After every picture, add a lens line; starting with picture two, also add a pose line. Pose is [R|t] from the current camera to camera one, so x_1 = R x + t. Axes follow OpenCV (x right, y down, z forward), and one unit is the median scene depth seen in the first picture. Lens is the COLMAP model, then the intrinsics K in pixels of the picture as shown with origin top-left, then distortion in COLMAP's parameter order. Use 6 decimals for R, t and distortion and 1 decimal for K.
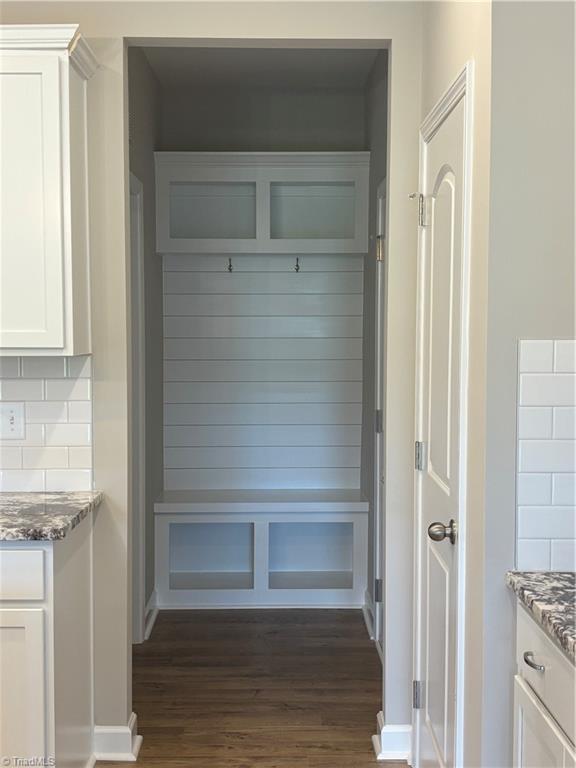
lens RADIAL K [[1039.9, 0, 288.0], [0, 1039.9, 384.0], [0, 0, 1]] dist [0.030511, 0.034448]
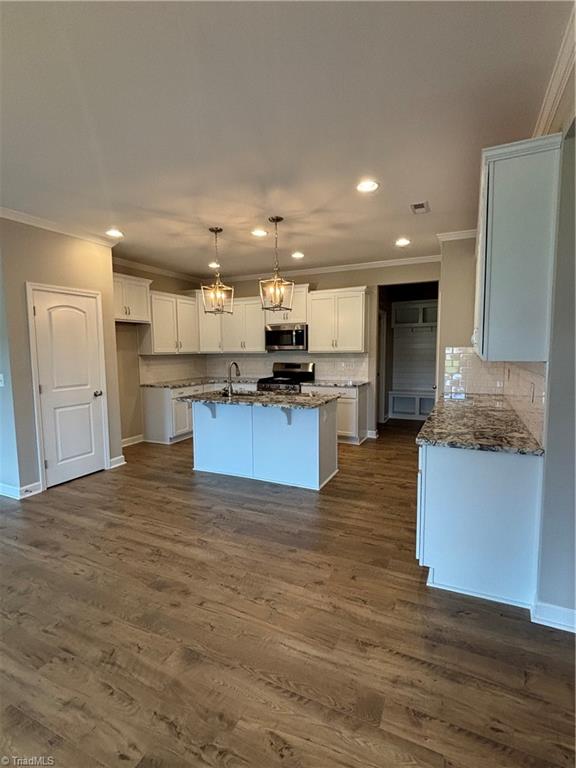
lens RADIAL K [[371.1, 0, 288.0], [0, 371.1, 384.0], [0, 0, 1]] dist [-0.004238, -0.000088]
pose [[0.898809, 0.035046, -0.436938, 0.227045], [-0.015653, 0.998729, 0.047908, 0.040320], [0.438062, -0.036221, 0.898215, -0.695193]]
